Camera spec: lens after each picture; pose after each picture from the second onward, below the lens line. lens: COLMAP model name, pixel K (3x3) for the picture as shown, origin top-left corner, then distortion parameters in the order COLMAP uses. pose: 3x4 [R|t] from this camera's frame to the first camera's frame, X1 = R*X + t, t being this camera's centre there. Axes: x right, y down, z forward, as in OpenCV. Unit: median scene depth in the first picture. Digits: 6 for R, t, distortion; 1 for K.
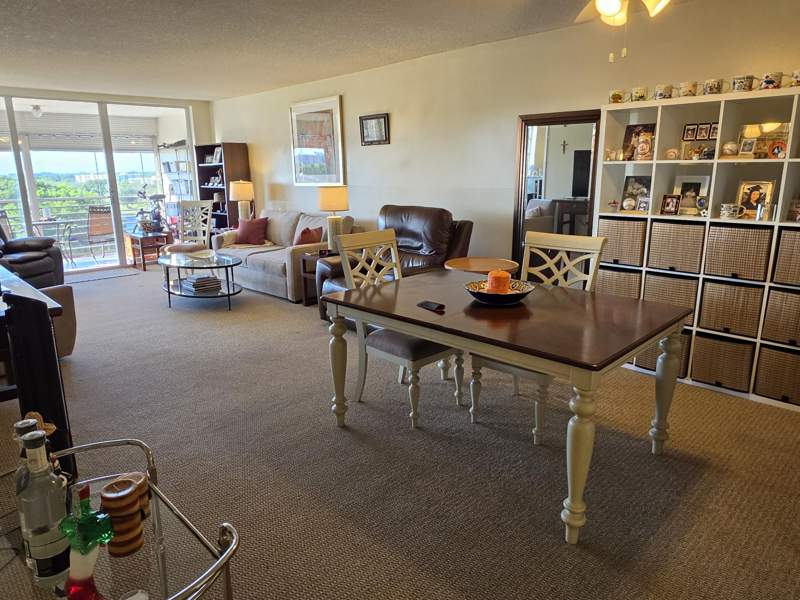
lens RADIAL K [[526.6, 0, 397.6], [0, 526.6, 298.4], [0, 0, 1]] dist [-0.008504, 0.002220]
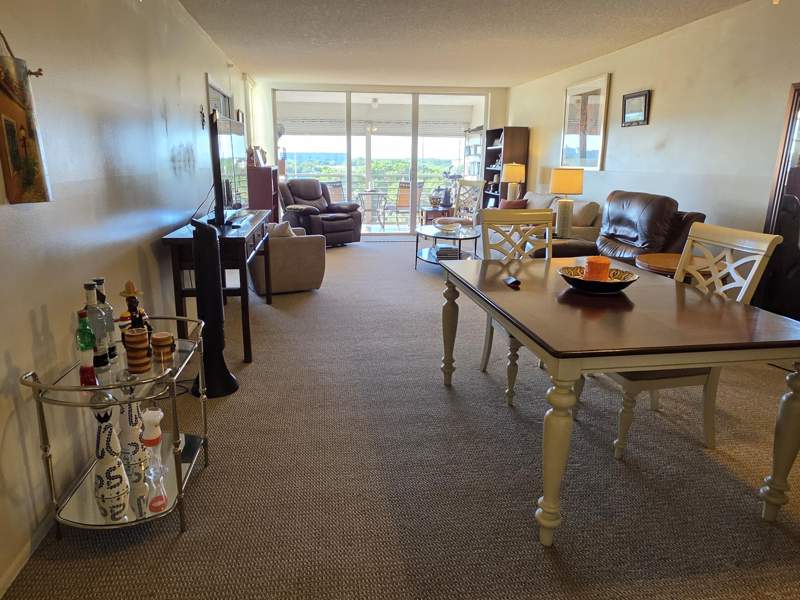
lens RADIAL K [[526.6, 0, 397.5], [0, 526.6, 299.0], [0, 0, 1]] dist [-0.008504, 0.002220]
pose [[0.806616, 0.171303, -0.565708, 0.186279], [-0.159035, 0.984687, 0.071415, 0.004622], [0.569279, 0.032363, 0.821507, 0.024642]]
